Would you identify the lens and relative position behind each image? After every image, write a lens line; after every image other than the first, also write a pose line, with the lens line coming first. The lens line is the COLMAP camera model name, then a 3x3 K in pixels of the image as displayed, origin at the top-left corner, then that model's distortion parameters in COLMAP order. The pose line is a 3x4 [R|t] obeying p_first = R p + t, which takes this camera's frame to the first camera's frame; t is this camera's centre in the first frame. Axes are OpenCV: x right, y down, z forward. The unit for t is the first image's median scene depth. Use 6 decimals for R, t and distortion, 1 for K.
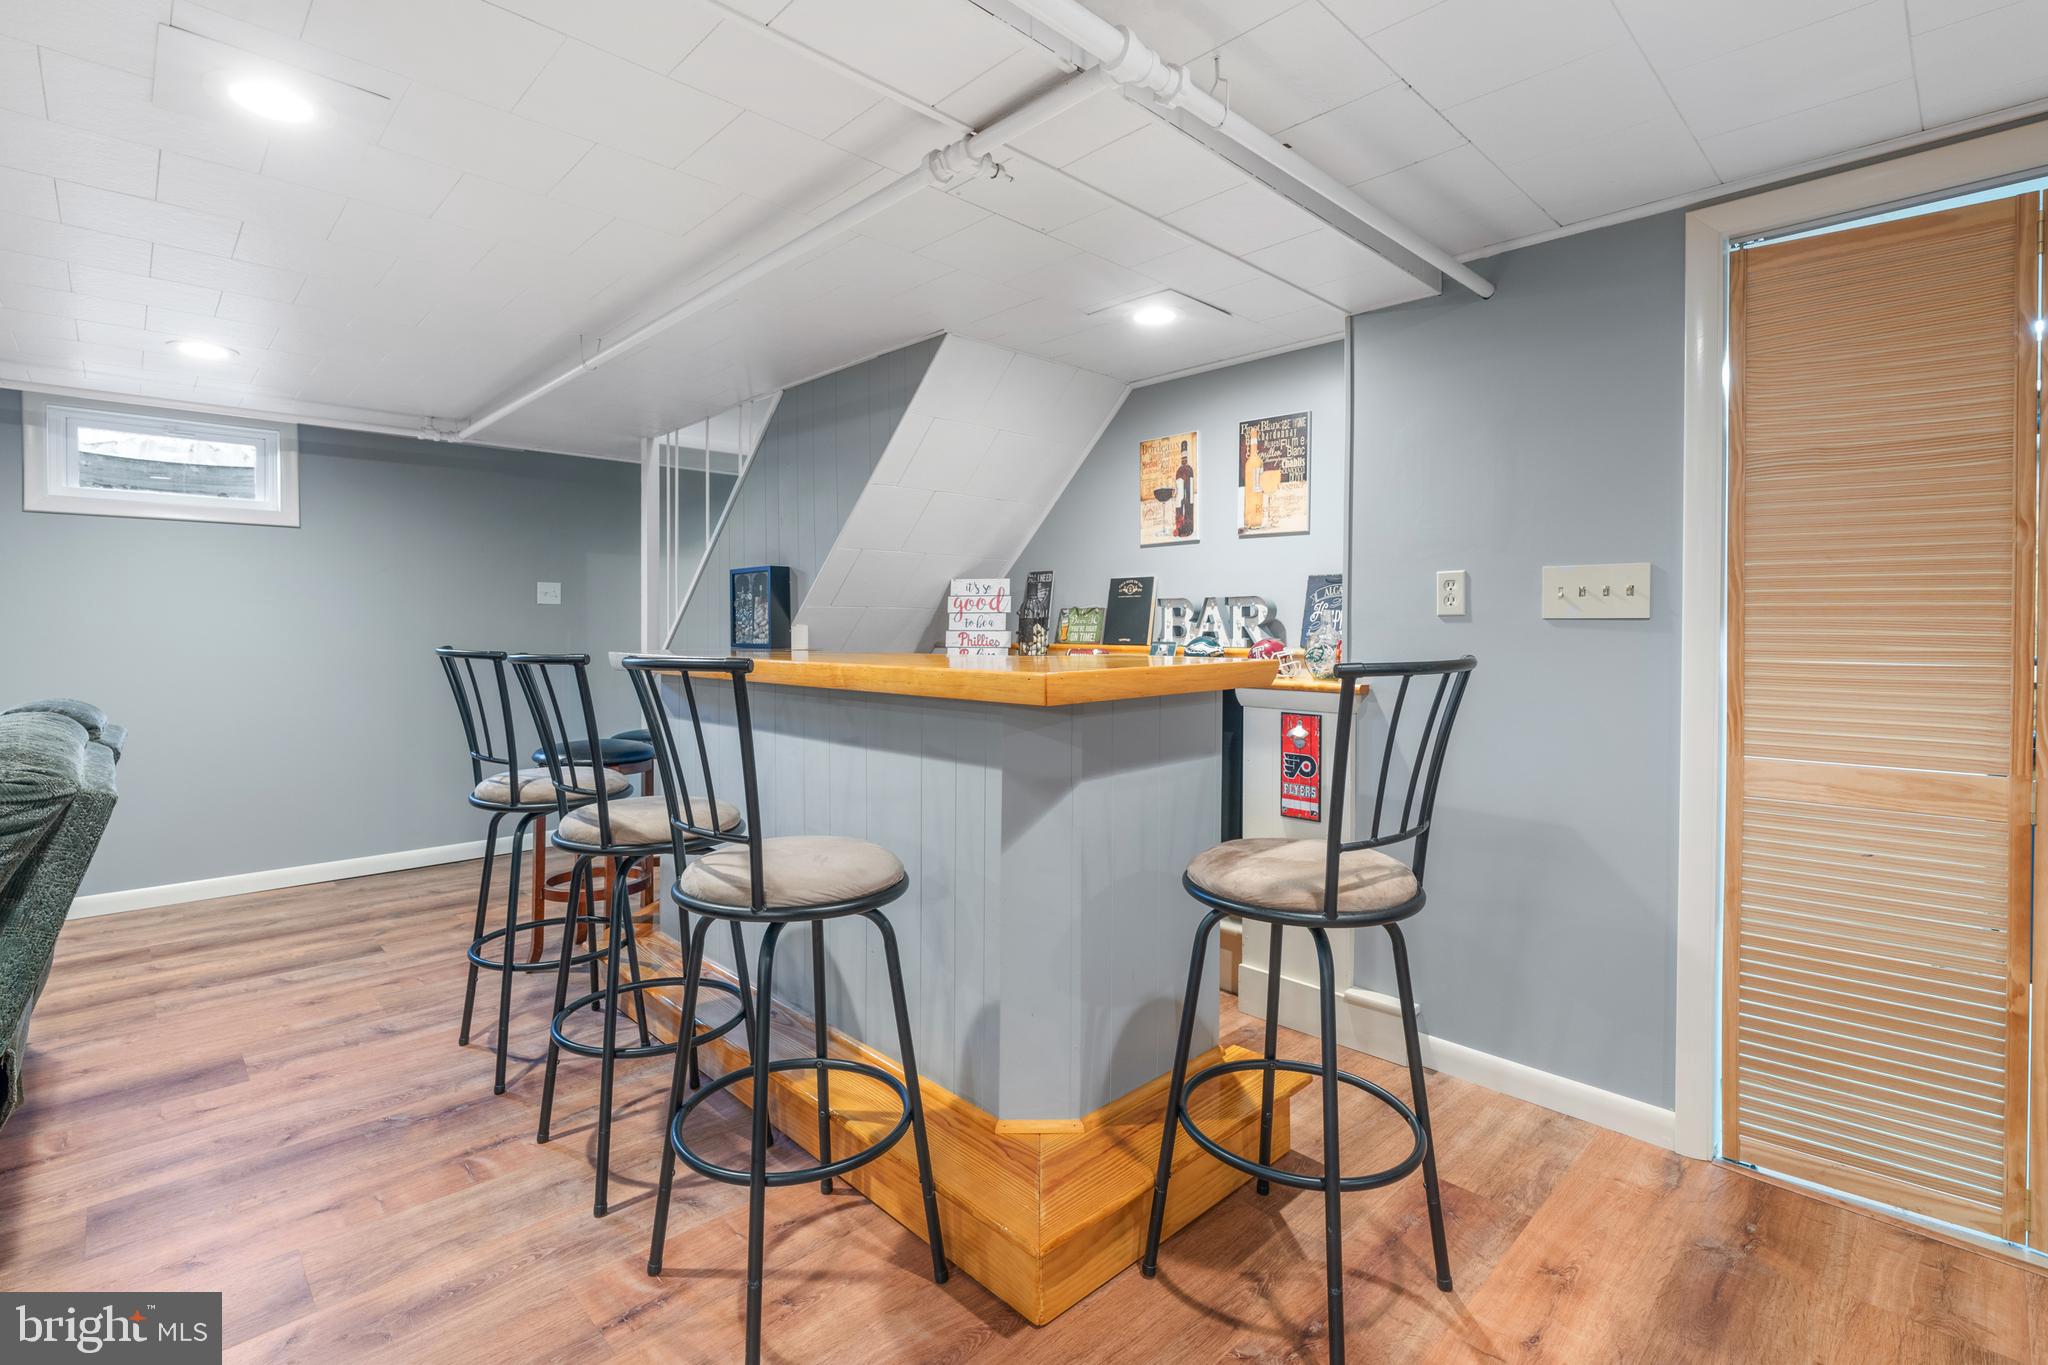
lens RADIAL K [[936.7, 0, 1018.1], [0, 936.7, 634.3], [0, 0, 1]] dist [-0.009162, 0.000195]
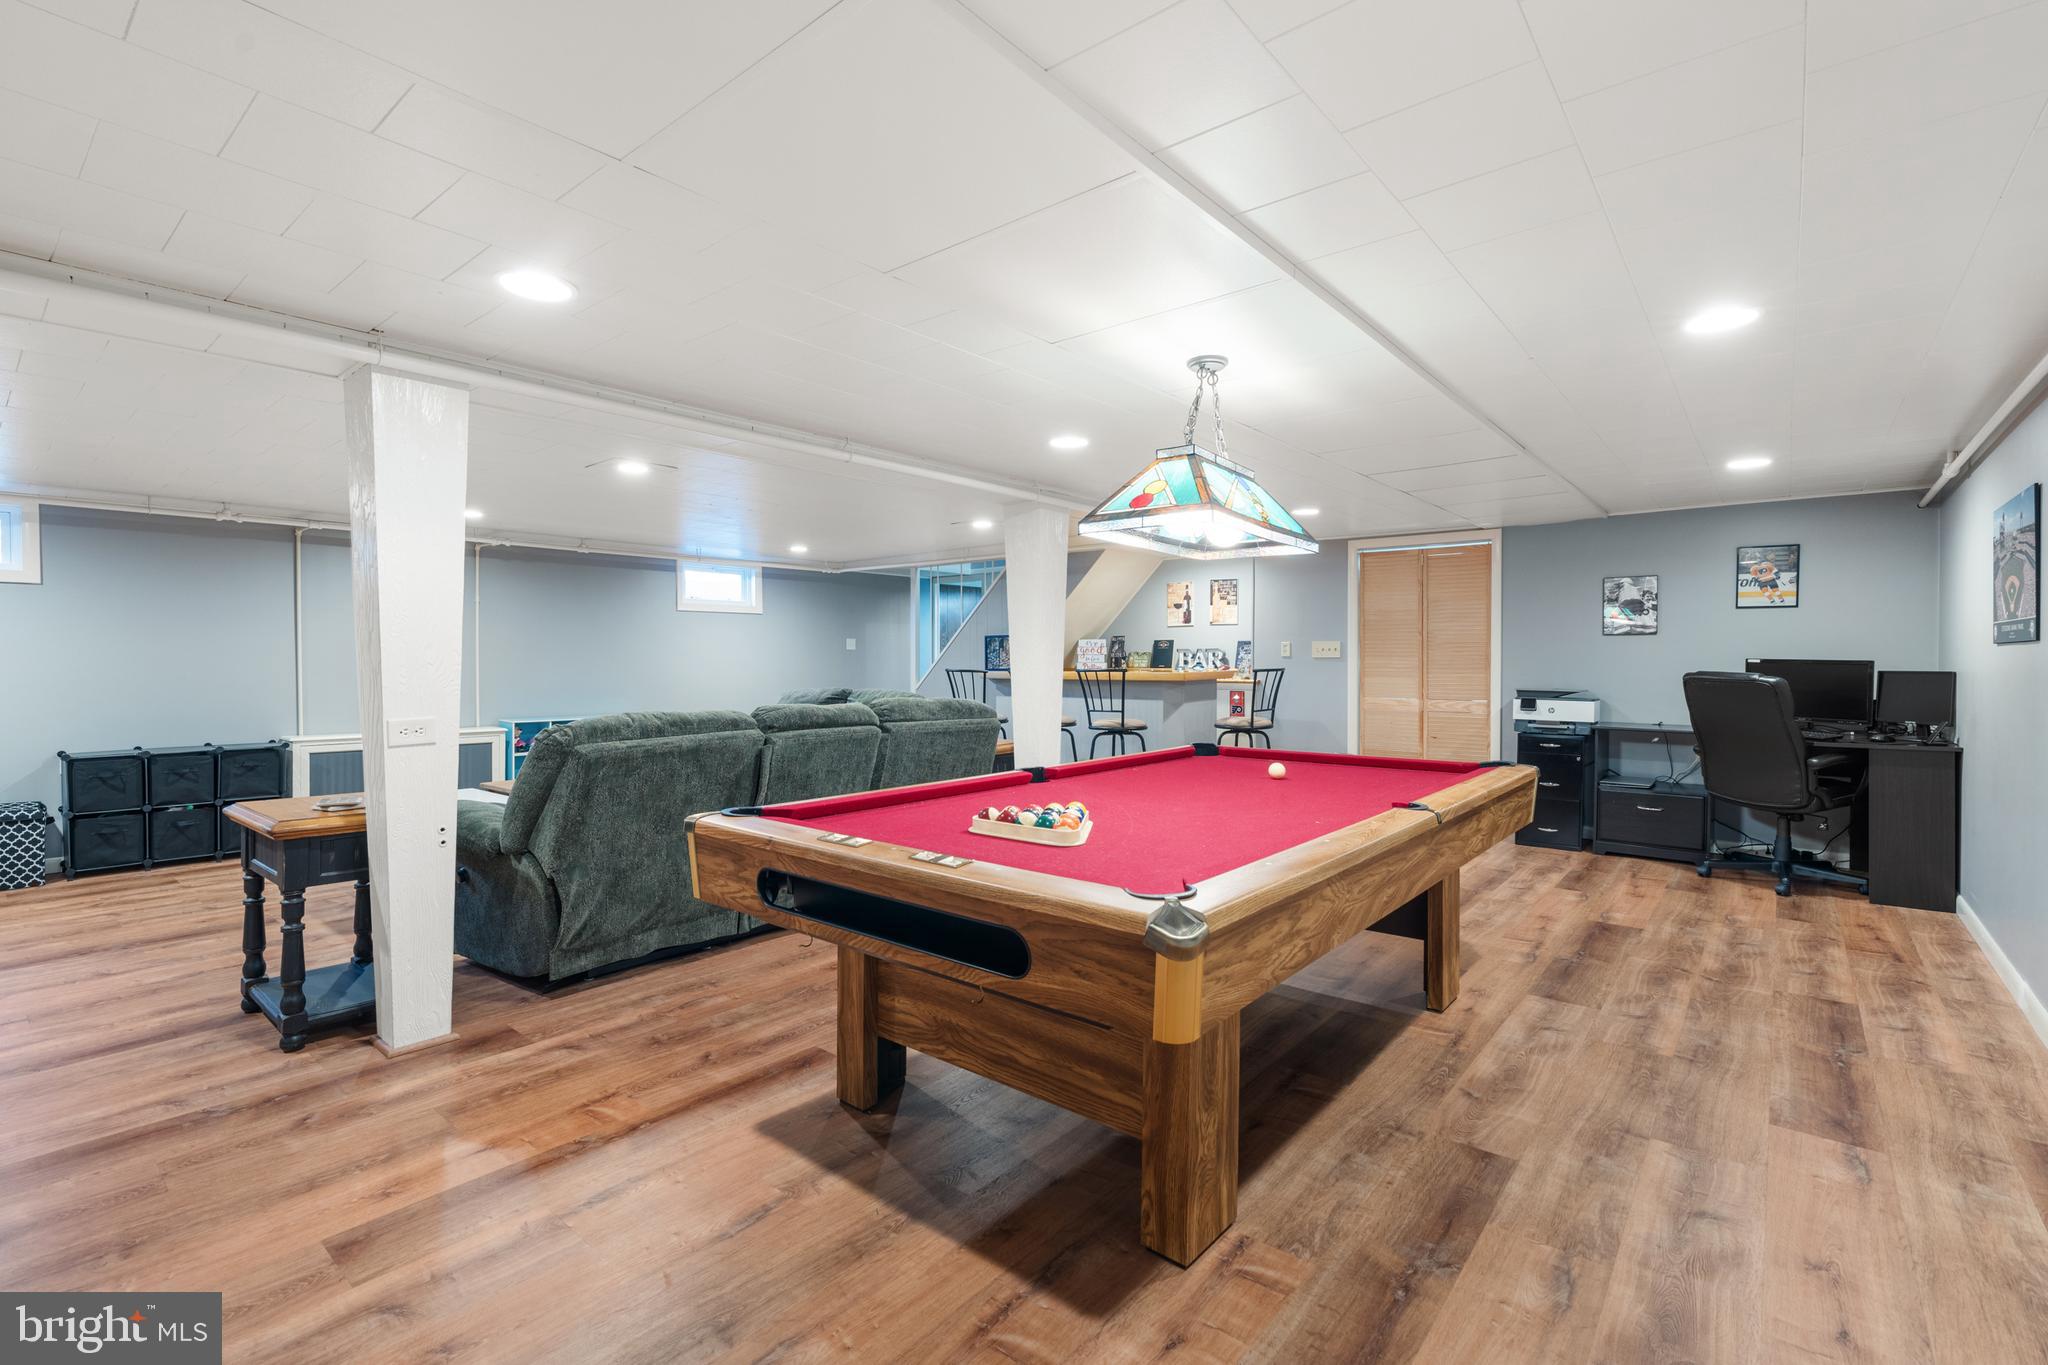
lens RADIAL K [[930.1, 0, 1030.1], [0, 930.1, 661.0], [0, 0, 1]] dist [-0.005094, 0.001340]
pose [[0.993272, -0.004173, 0.115732, -0.532454], [0.004867, 0.999972, -0.005713, 0.005523], [-0.115705, 0.006237, 0.993264, -1.421579]]
